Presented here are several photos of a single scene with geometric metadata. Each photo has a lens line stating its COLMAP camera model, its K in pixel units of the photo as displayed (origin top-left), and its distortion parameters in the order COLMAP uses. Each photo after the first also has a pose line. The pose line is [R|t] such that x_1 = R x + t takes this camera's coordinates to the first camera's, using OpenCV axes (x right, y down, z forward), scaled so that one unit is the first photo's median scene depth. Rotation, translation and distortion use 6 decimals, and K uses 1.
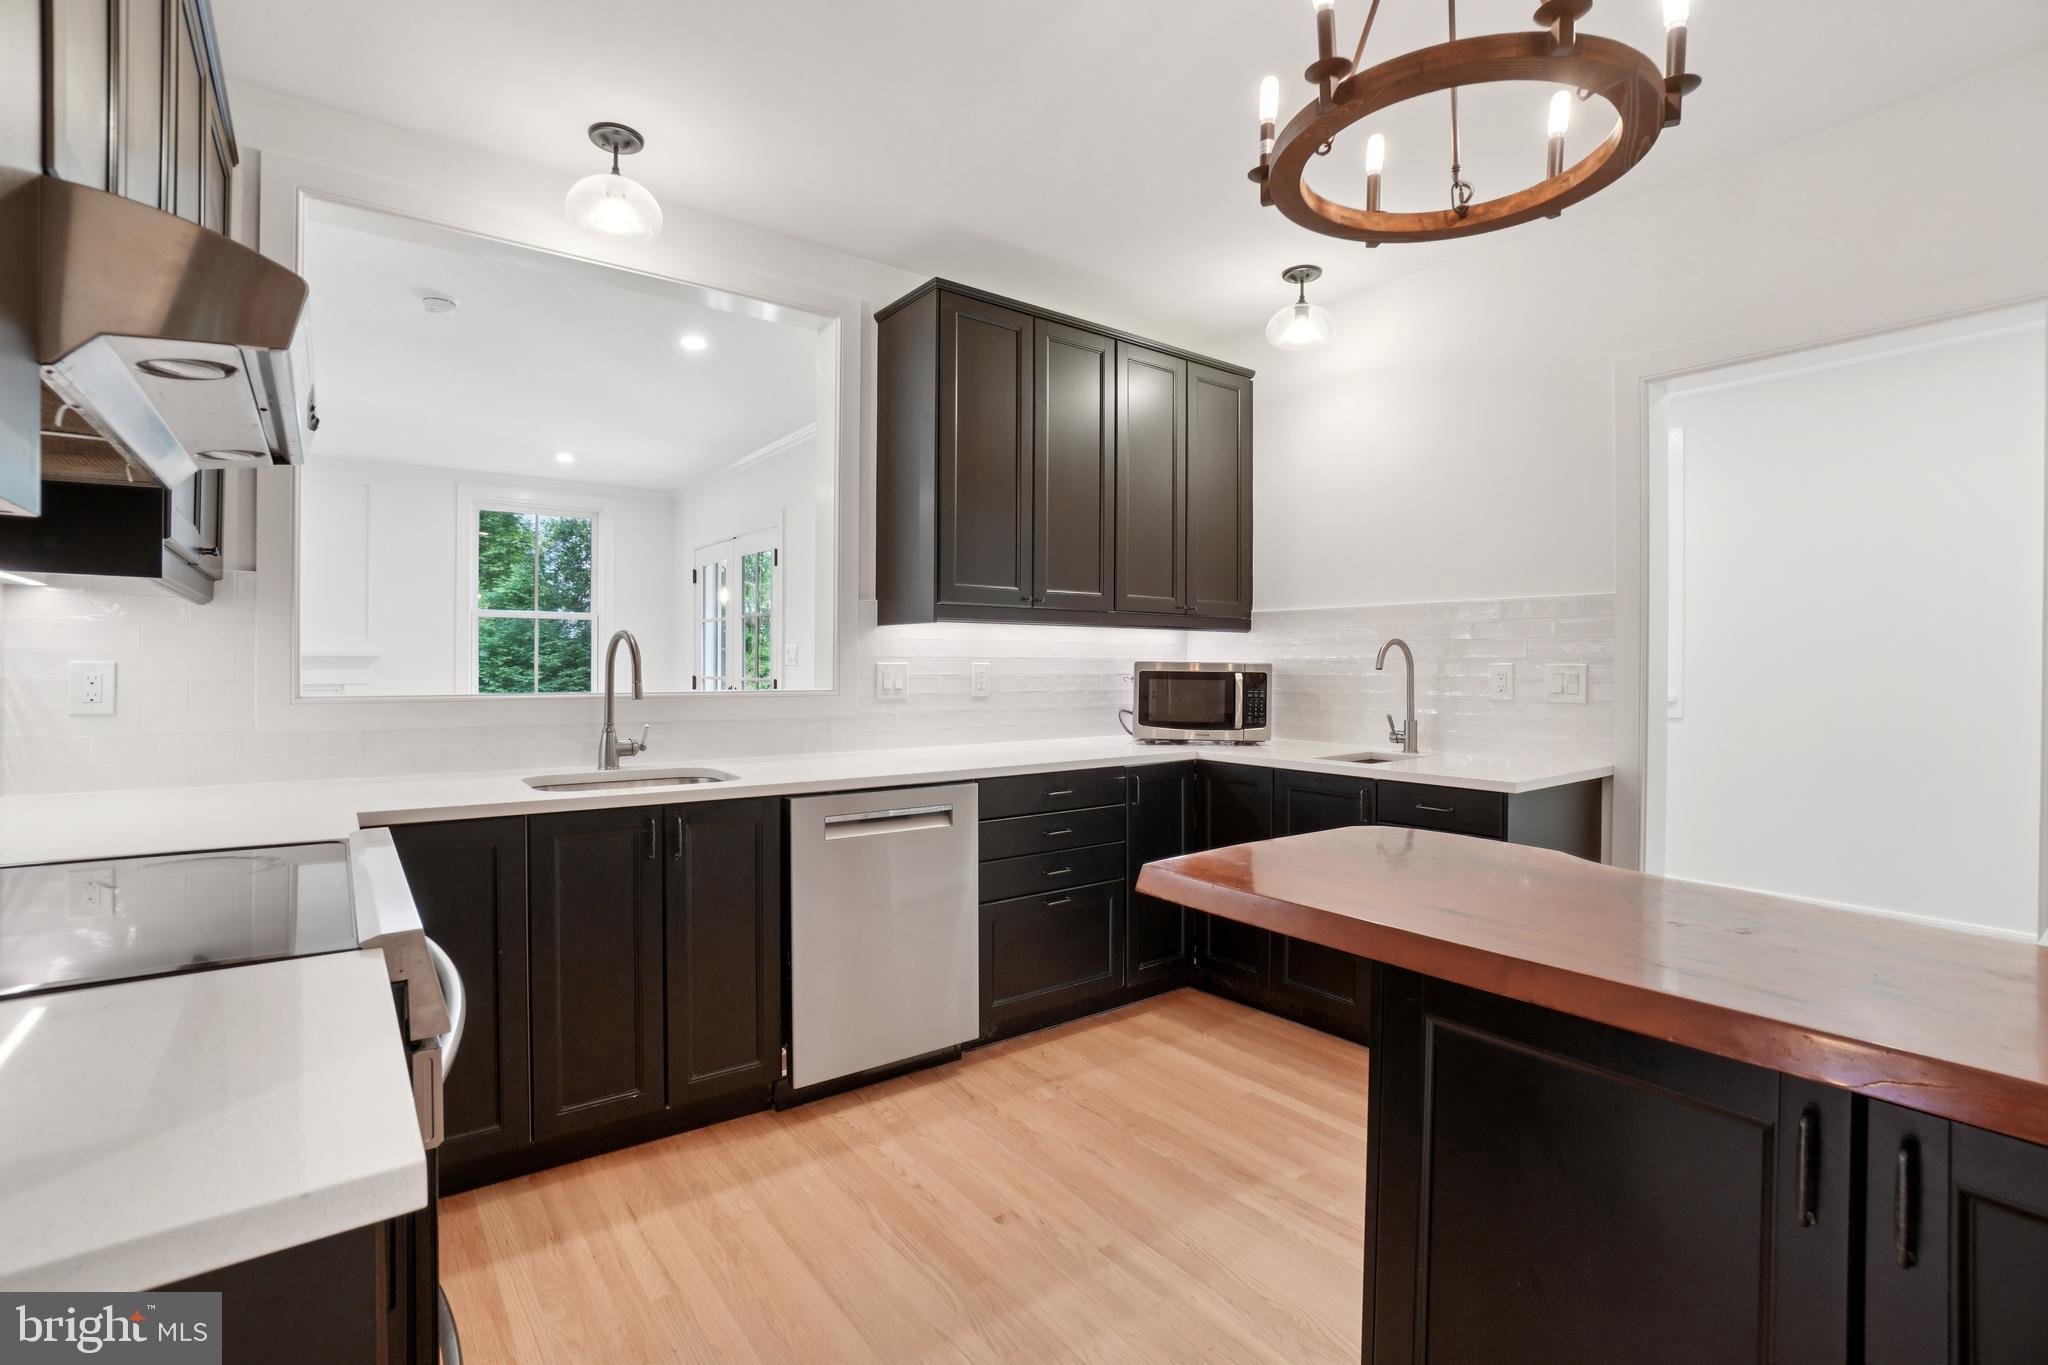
lens RADIAL K [[920.4, 0, 1021.1], [0, 920.4, 672.3], [0, 0, 1]] dist [-0.026827, 0.005826]
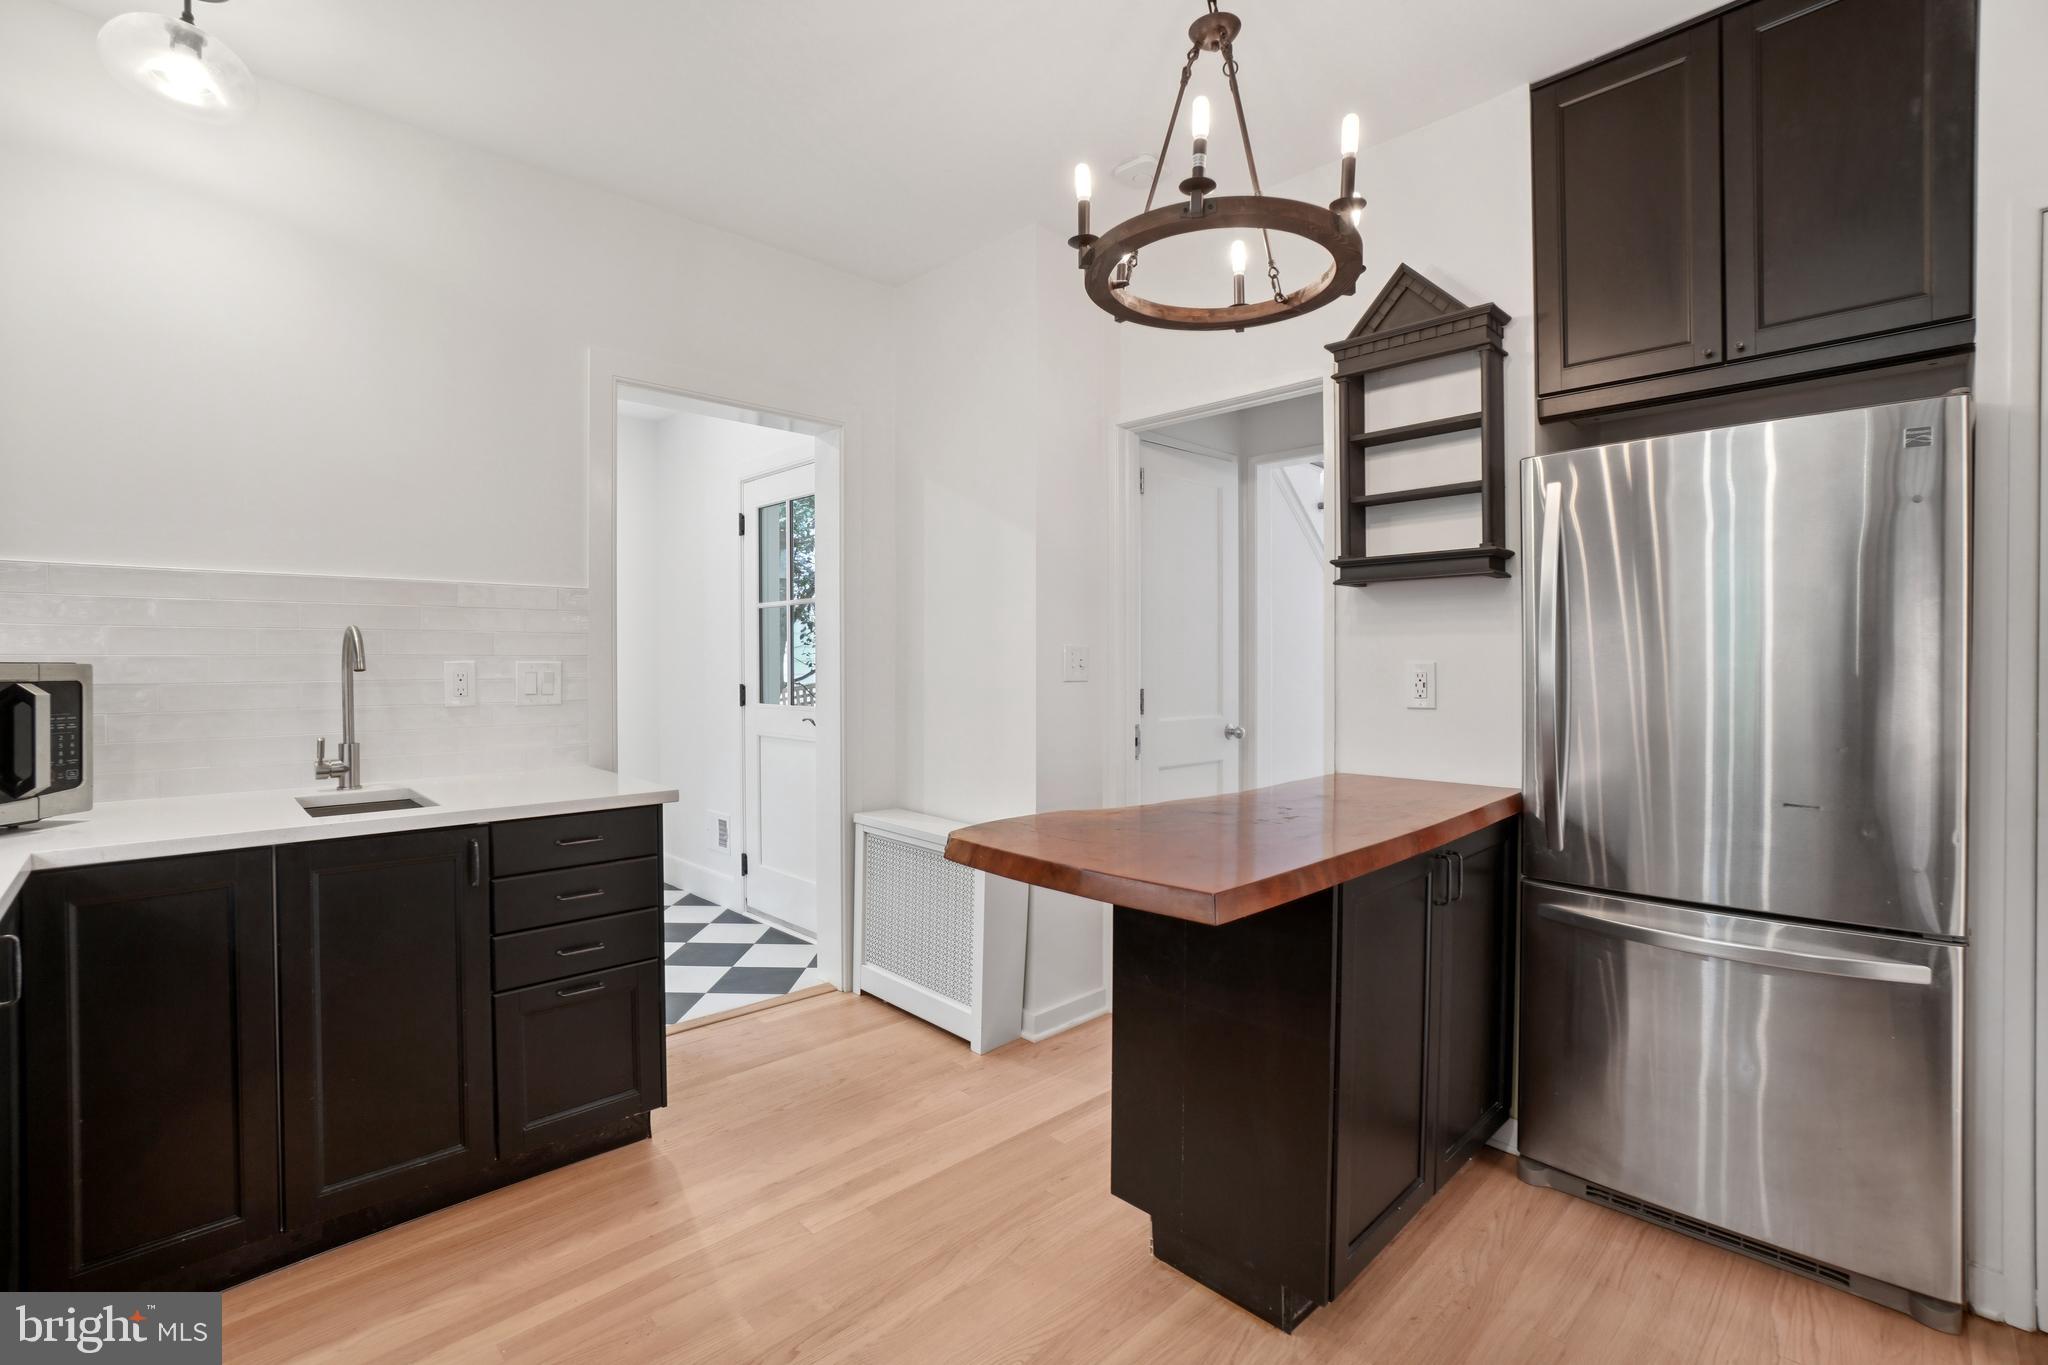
lens RADIAL K [[920.4, 0, 1013.6], [0, 920.4, 676.9], [0, 0, 1]] dist [-0.026827, 0.005826]
pose [[-0.107146, -0.019331, 0.994055, -0.336798], [0.009927, 0.999740, 0.020512, -0.008182], [-0.994194, 0.012066, -0.106926, 0.602046]]
